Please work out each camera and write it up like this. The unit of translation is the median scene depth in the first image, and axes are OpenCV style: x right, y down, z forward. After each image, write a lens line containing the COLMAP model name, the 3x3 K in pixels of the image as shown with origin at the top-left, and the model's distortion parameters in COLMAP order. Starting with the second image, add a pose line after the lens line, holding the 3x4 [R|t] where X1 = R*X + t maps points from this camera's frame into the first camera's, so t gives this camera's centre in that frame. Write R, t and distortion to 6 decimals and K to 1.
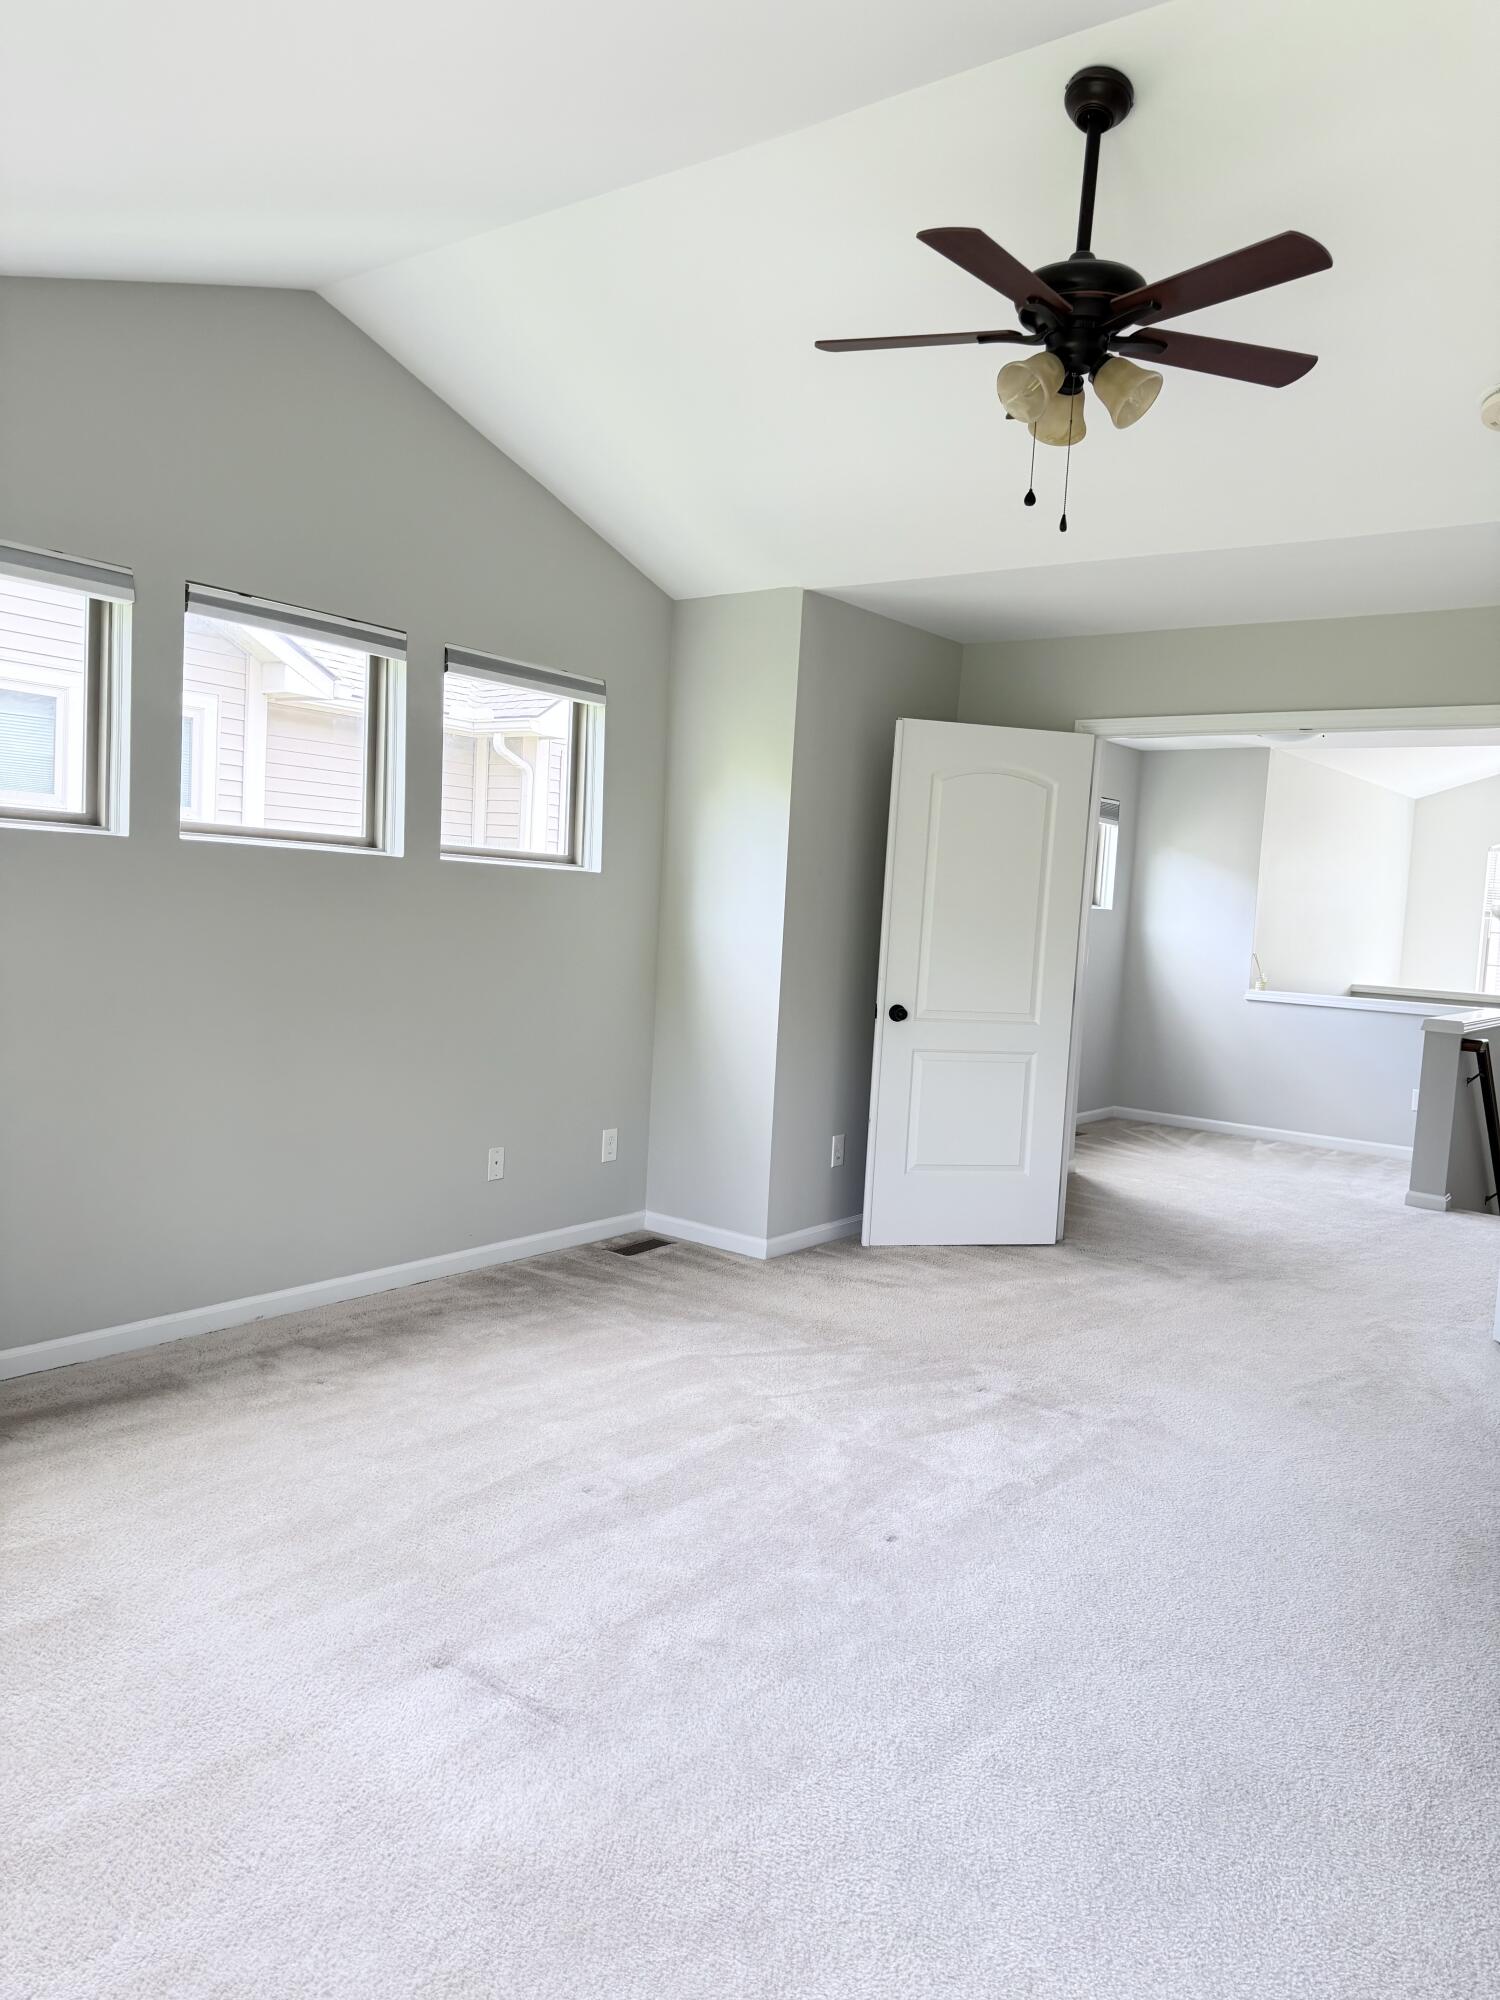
lens RADIAL K [[1406.1, 0, 745.1], [0, 1406.1, 1003.8], [0, 0, 1]] dist [0.098534, -0.127921]
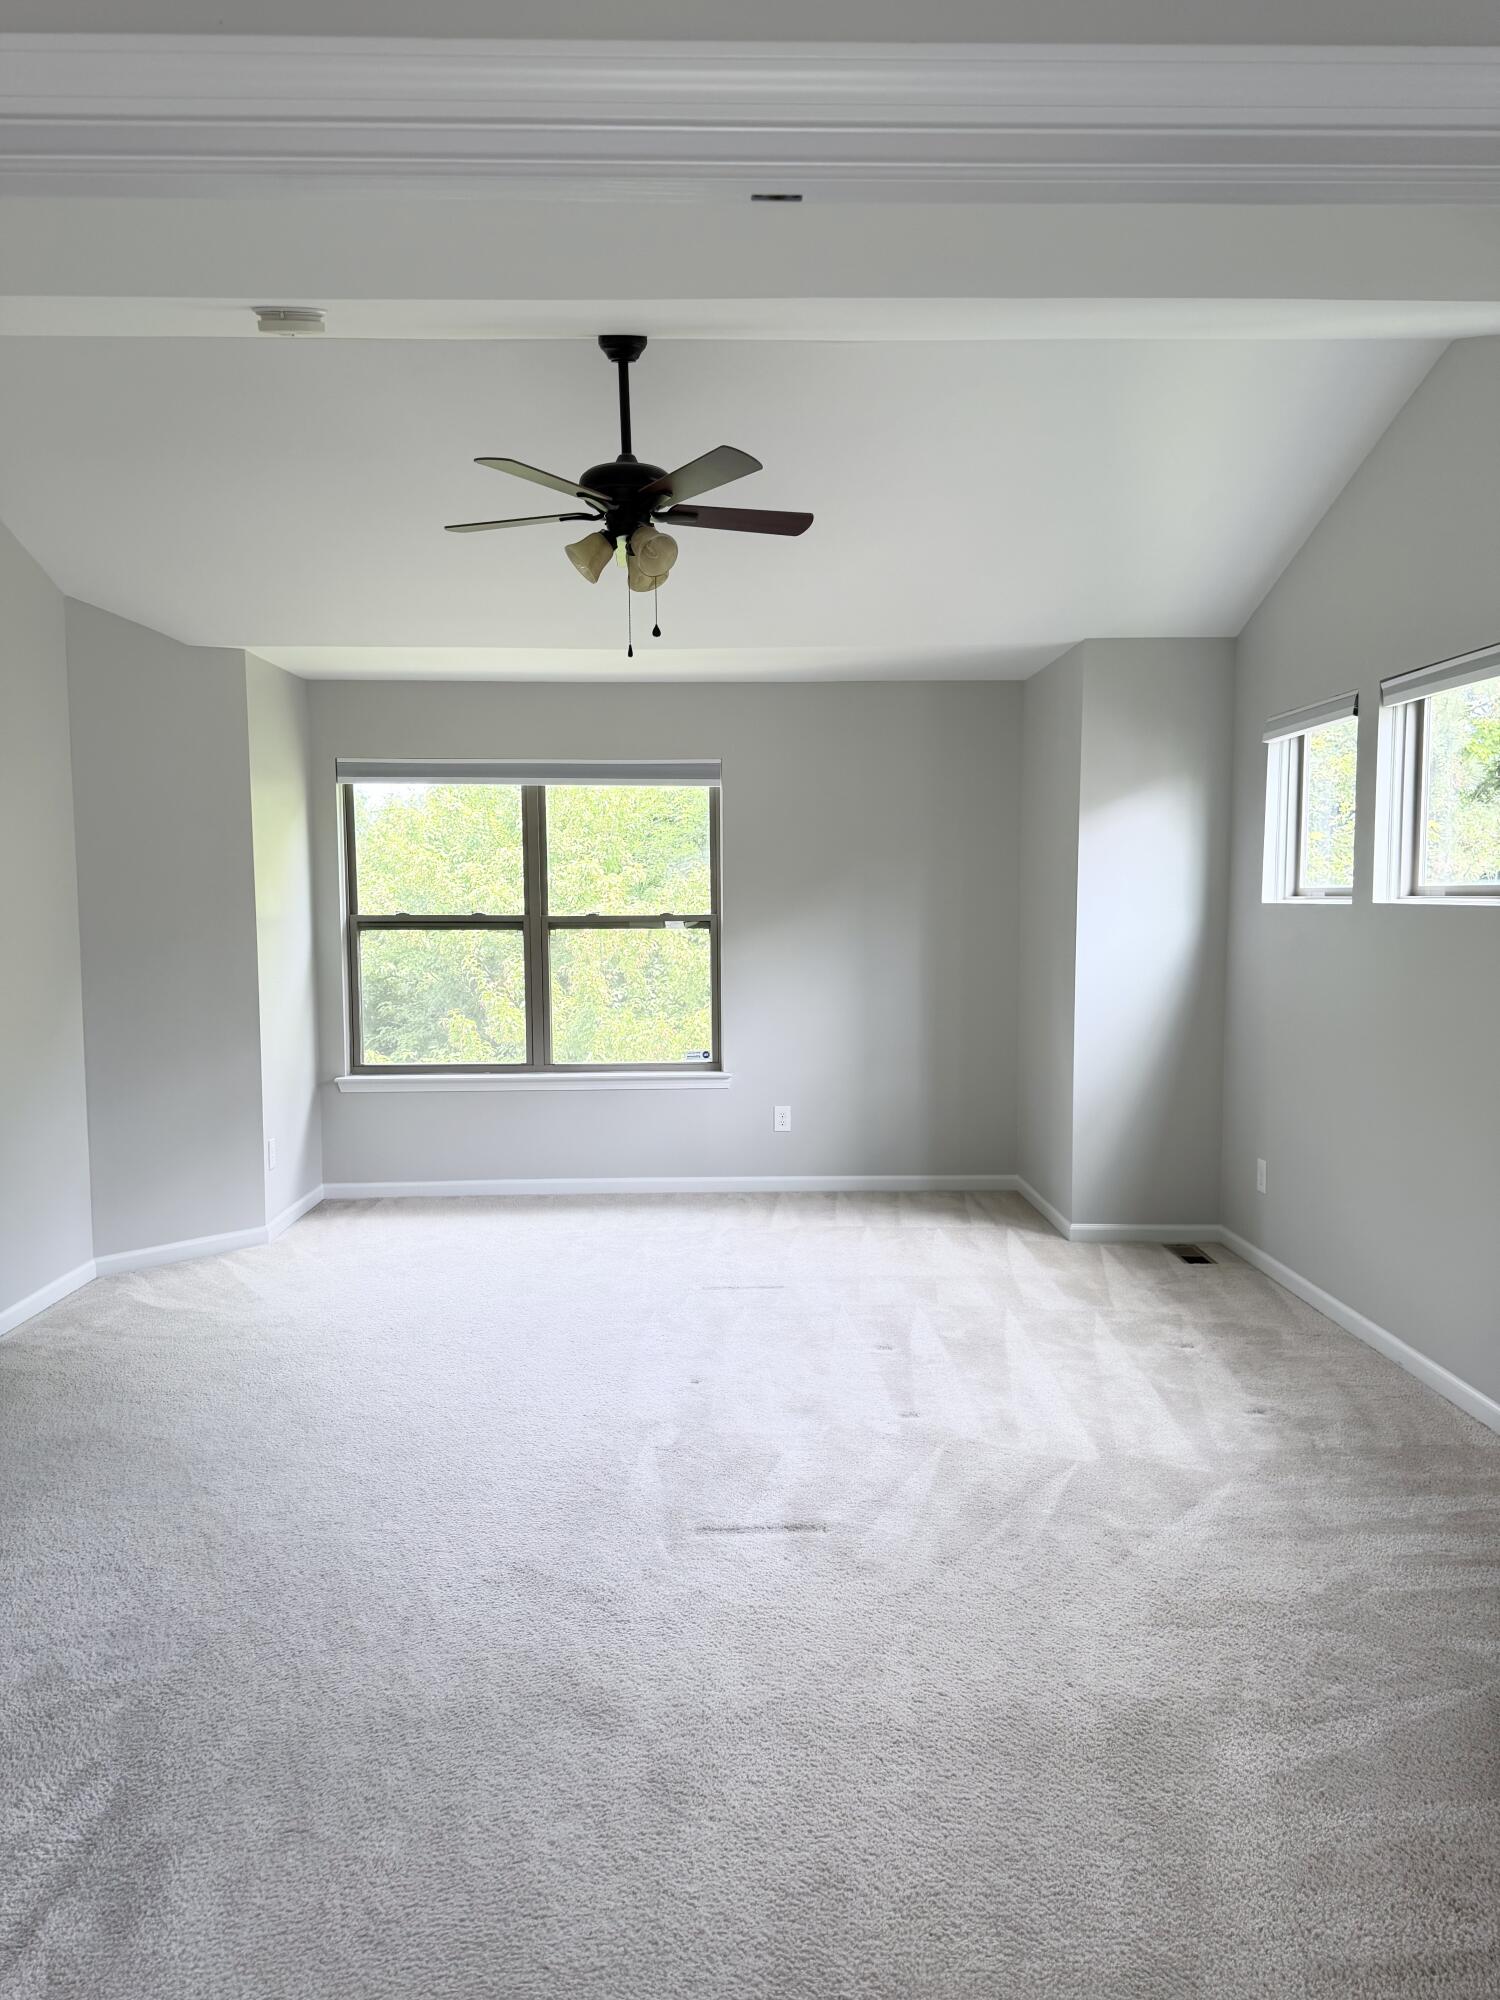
lens RADIAL K [[1406.1, 0, 745.1], [0, 1406.1, 1003.8], [0, 0, 1]] dist [0.098534, -0.127921]
pose [[-0.778184, -0.011163, -0.627937, 0.576118], [-0.098529, 0.989631, 0.104510, -0.083630], [0.620259, 0.143198, -0.771215, 1.258438]]
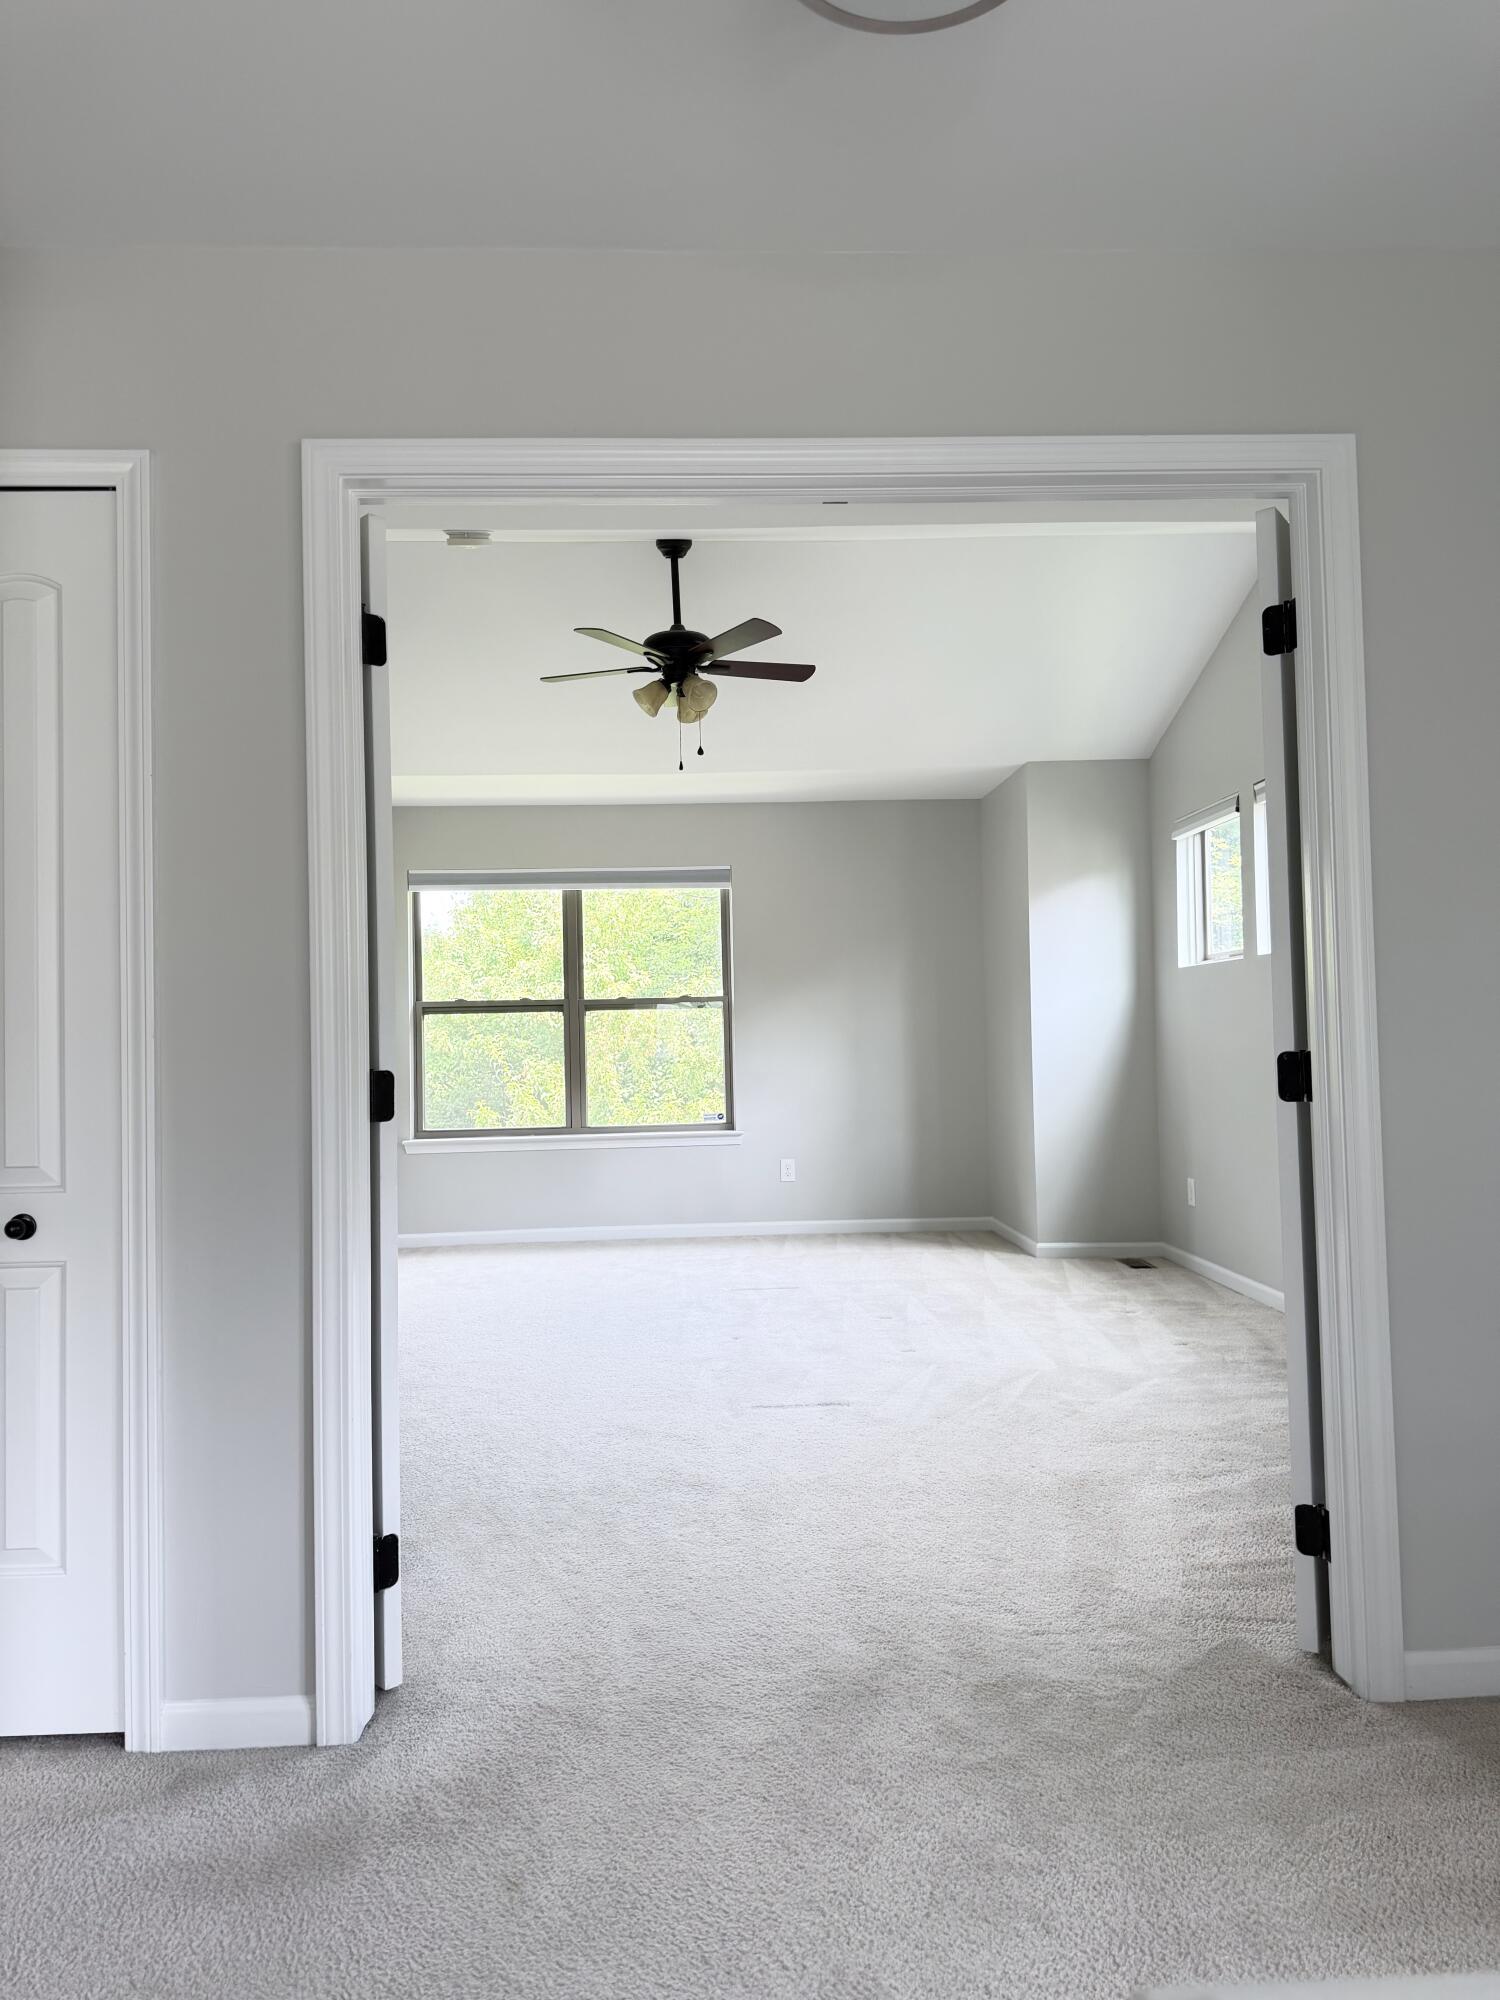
lens RADIAL K [[1420.2, 0, 736.4], [0, 1420.2, 994.1], [0, 0, 1]] dist [0.128963, -0.131263]
pose [[-0.770079, -0.067451, -0.634373, 0.763519], [-0.082557, 0.996570, -0.005745, -0.017365], [0.632584, 0.047947, -0.773006, 1.436442]]
